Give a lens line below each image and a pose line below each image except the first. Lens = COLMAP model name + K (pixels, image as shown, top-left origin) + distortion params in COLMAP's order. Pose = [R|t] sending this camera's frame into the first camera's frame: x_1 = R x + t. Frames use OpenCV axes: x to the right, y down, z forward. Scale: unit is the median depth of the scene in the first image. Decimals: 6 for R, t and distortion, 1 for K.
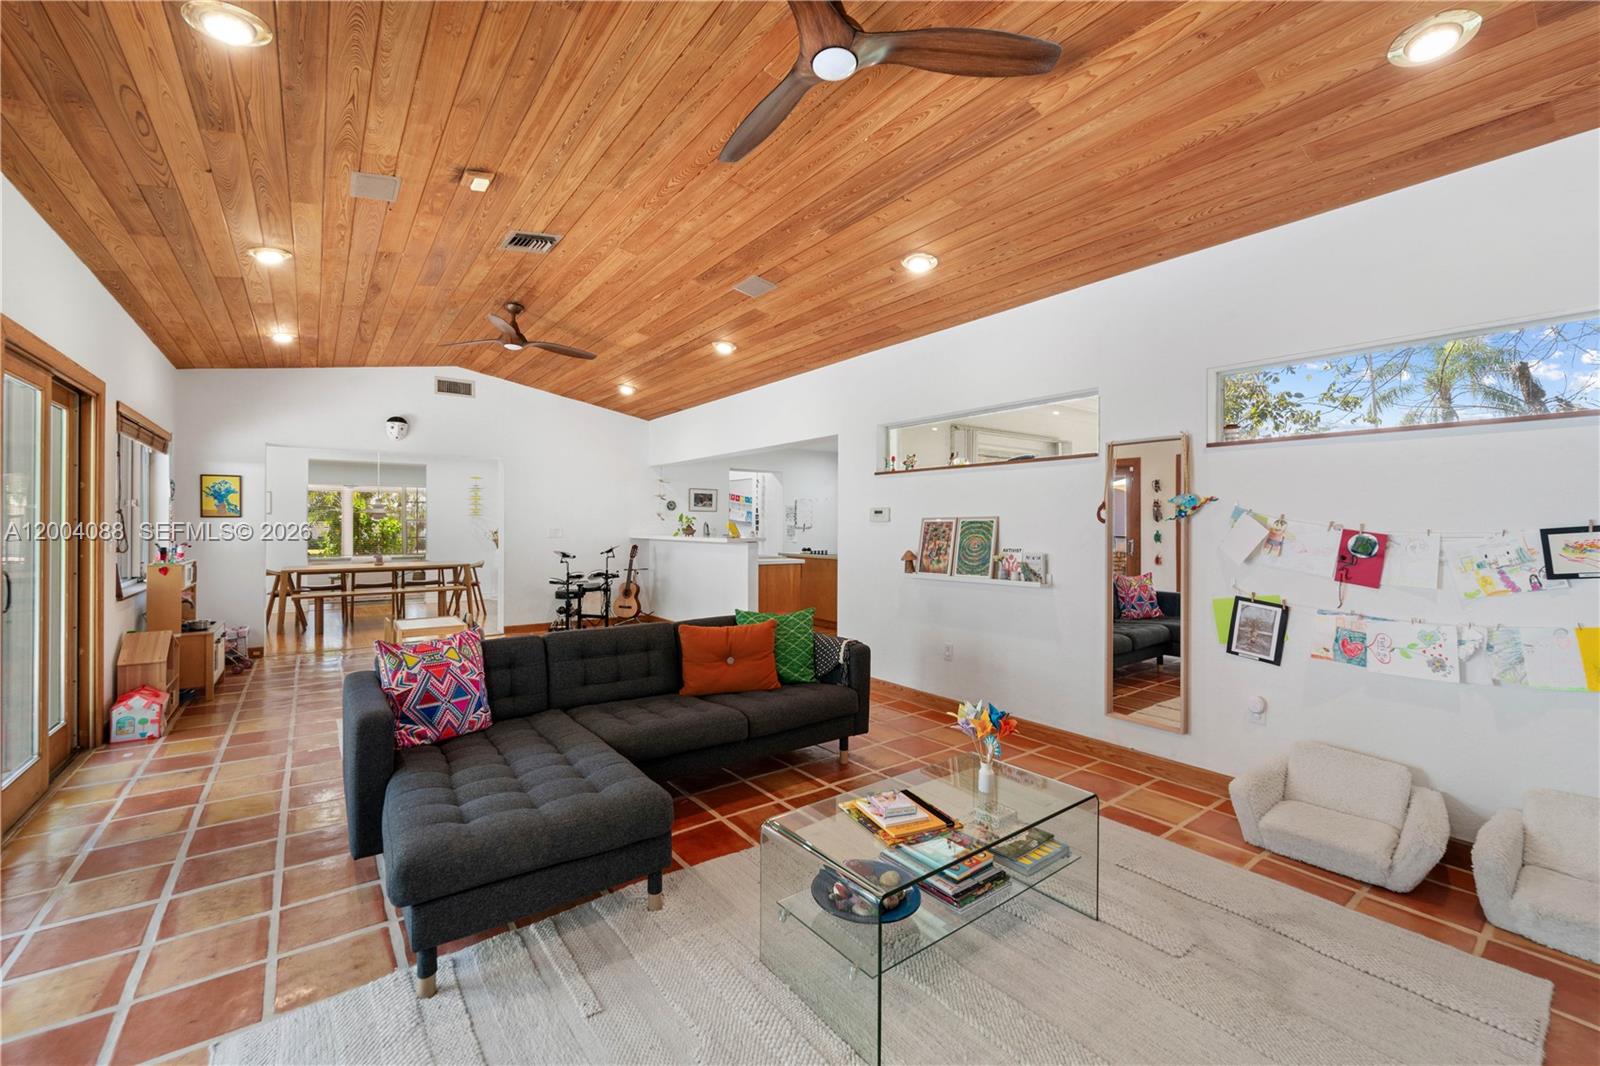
lens RADIAL K [[648.1, 0, 792.8], [0, 648.1, 523.8], [0, 0, 1]] dist [-0.000909, -0.000245]
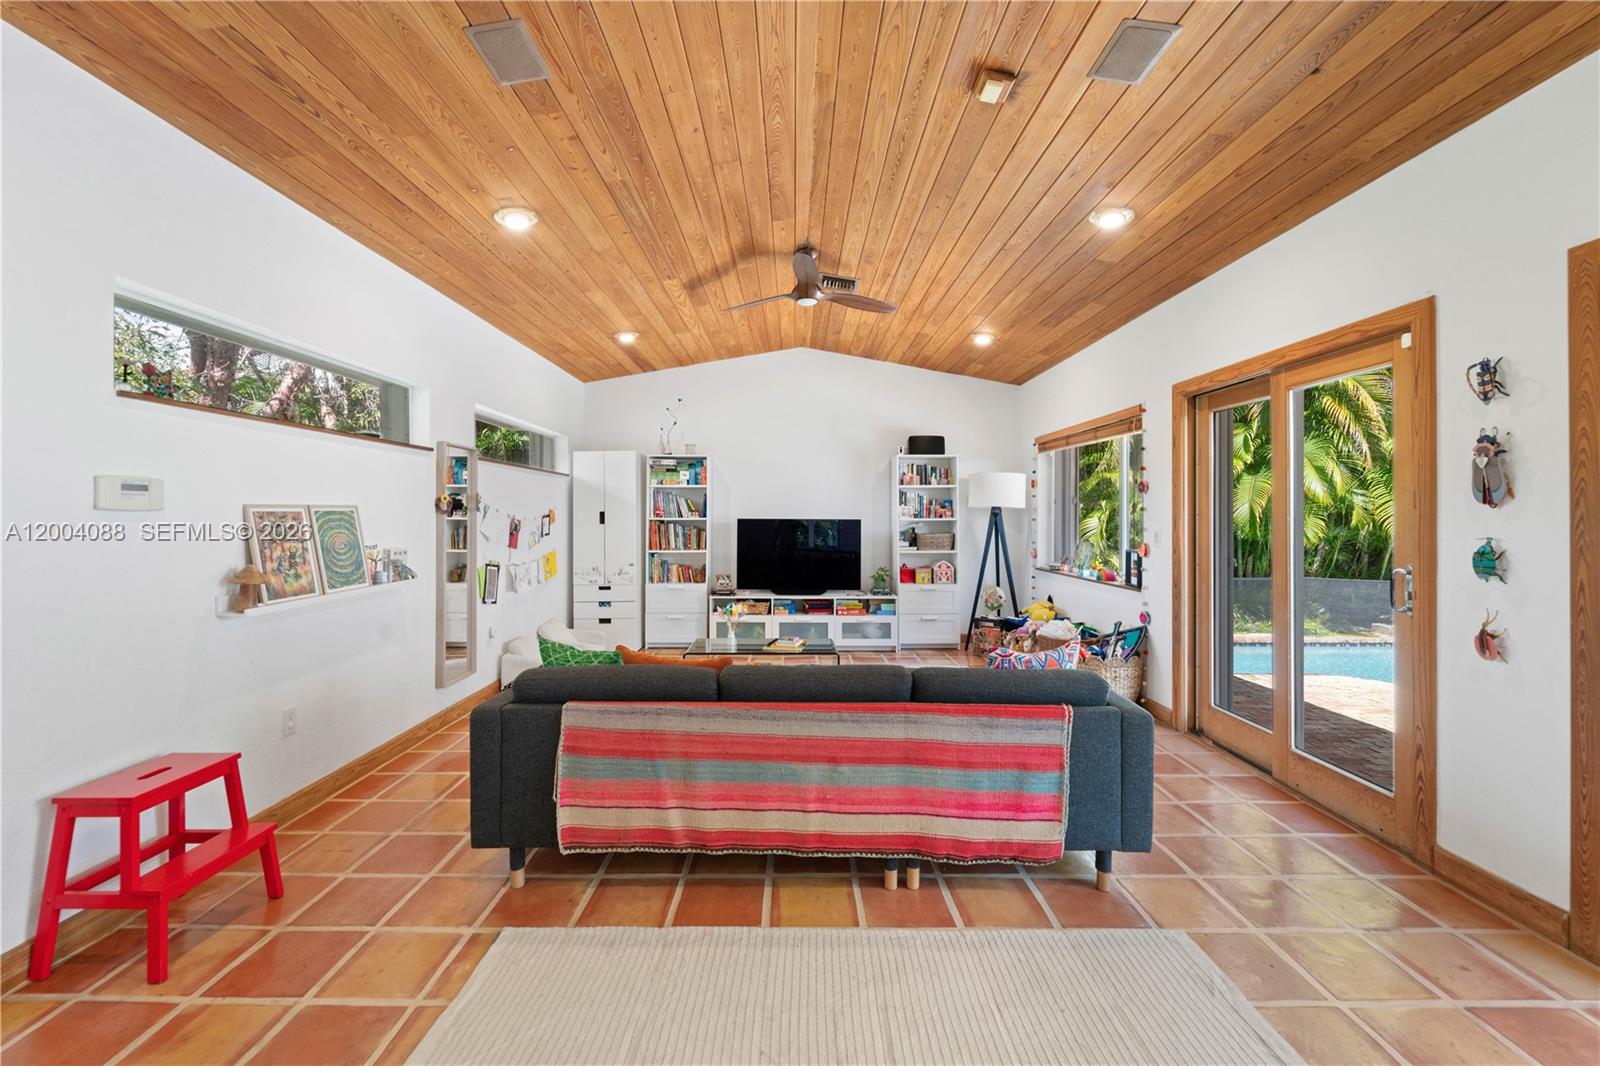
lens RADIAL K [[650.5, 0, 793.8], [0, 650.5, 511.8], [0, 0, 1]] dist [0.000165, -0.000103]
pose [[-0.804295, -0.001409, 0.594228, -0.540185], [-0.004180, 0.999986, -0.003286, -0.003109], [-0.594215, -0.005127, -0.804290, 1.264629]]
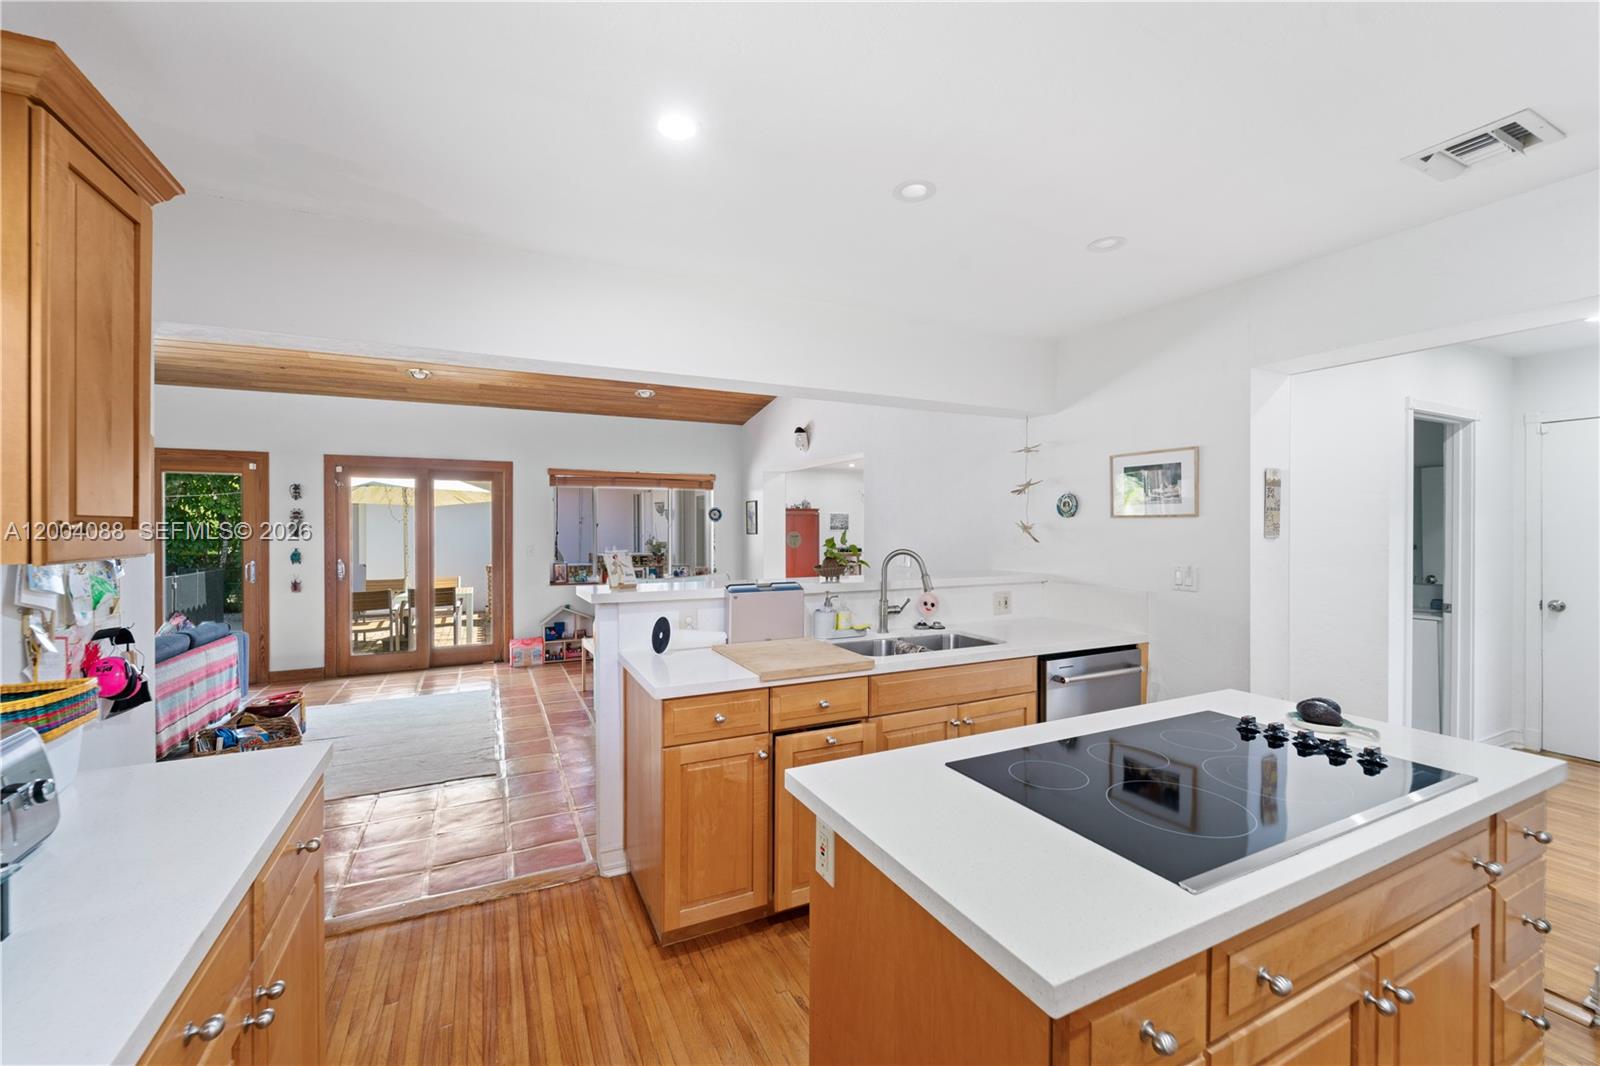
lens RADIAL K [[657.8, 0, 800.3], [0, 657.8, 528.7], [0, 0, 1]] dist [-0.002314, -0.000308]
pose [[-0.186302, -0.000942, -0.982492, 0.509428], [0.000431, 0.999999, -0.001041, -0.026900], [0.982492, -0.000617, -0.186302, 1.863814]]
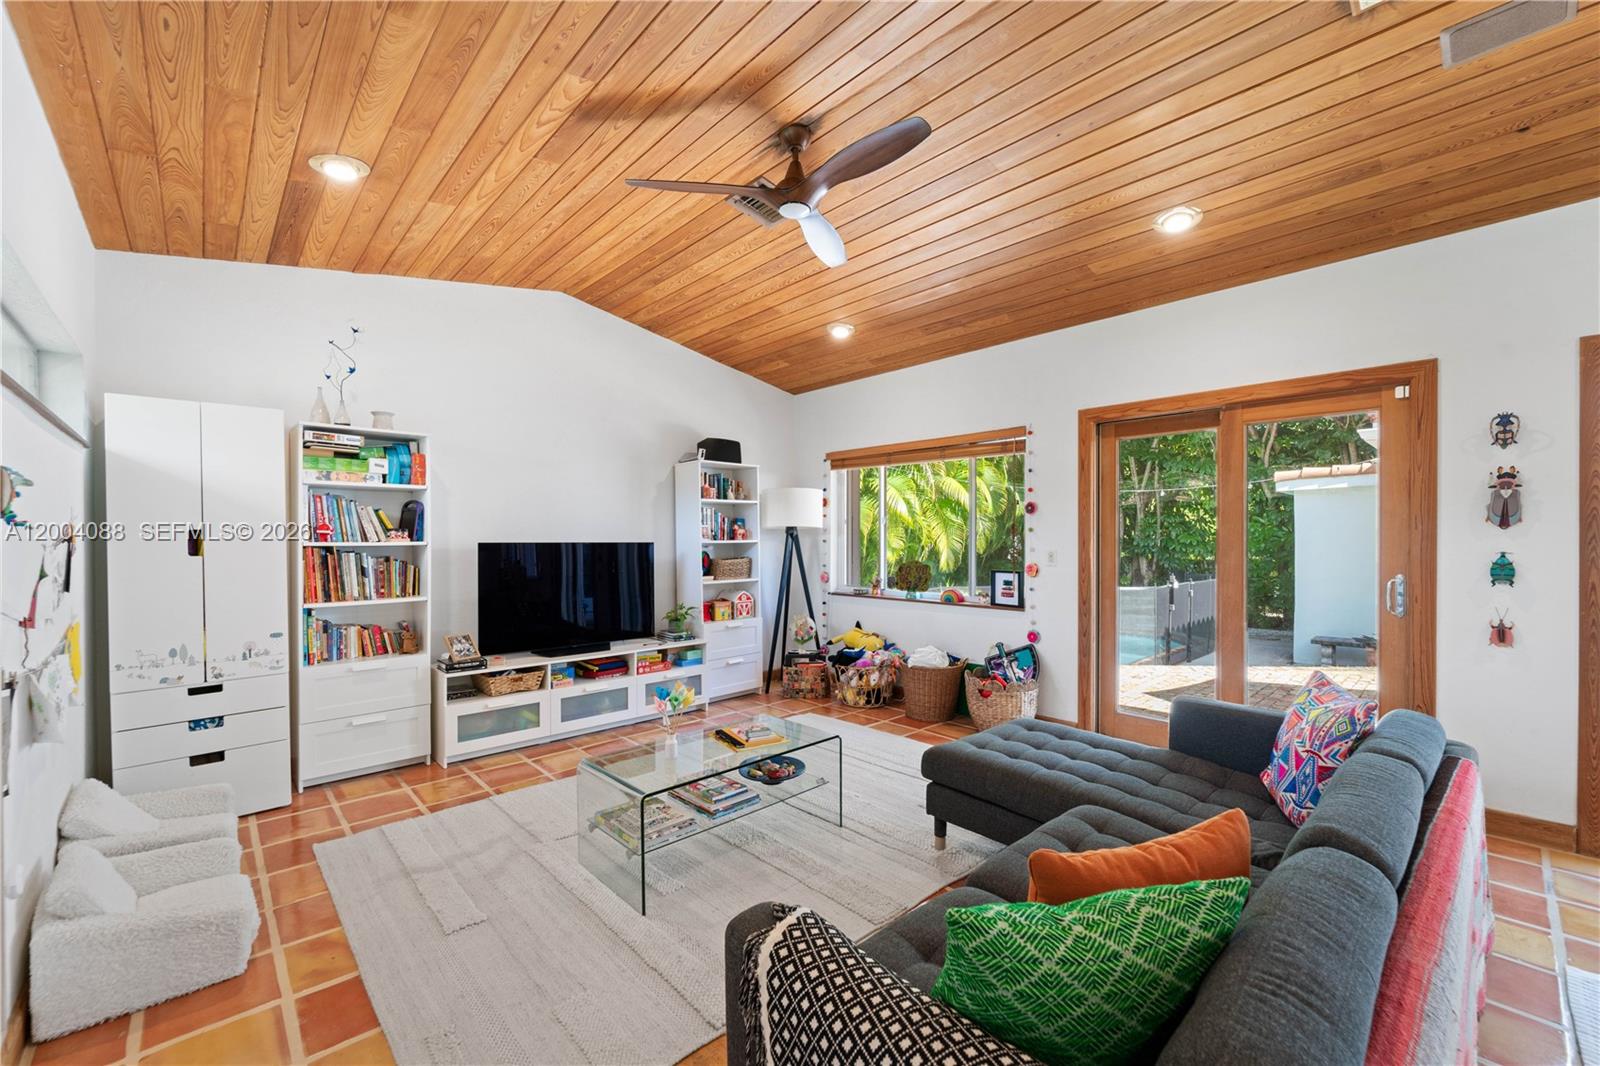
lens RADIAL K [[644.5, 0, 795.6], [0, 644.5, 540.5], [0, 0, 1]] dist [-0.000437, -0.000462]
pose [[-0.993902, -0.001863, -0.110255, 0.100956], [-0.002385, 0.999987, 0.004605, 0.000064], [0.110245, 0.004840, -0.993893, 1.100069]]
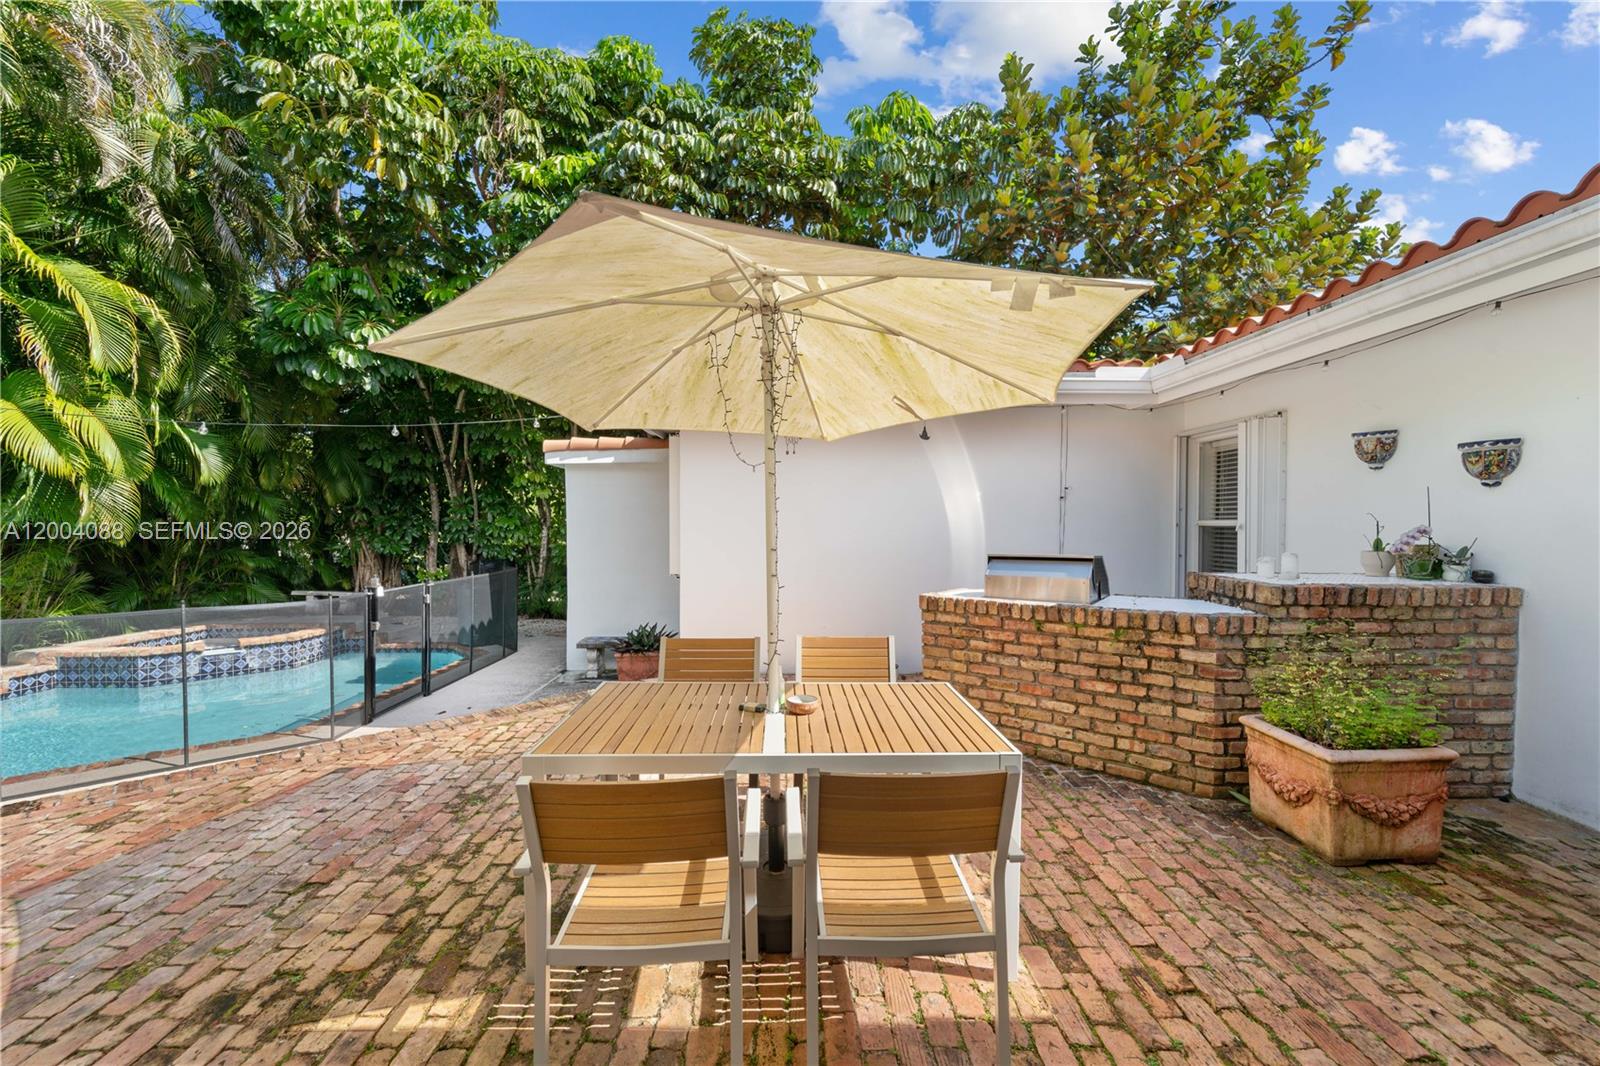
lens RADIAL K [[639.3, 0, 791.0], [0, 639.3, 537.6], [0, 0, 1]] dist [-0.000294, -0.000565]
pose [[-0.584998, 0.013665, -0.810920, -0.786254], [-0.007241, 0.999730, 0.022070, -0.001677], [0.811002, 0.018783, -0.584741, 0.656105]]
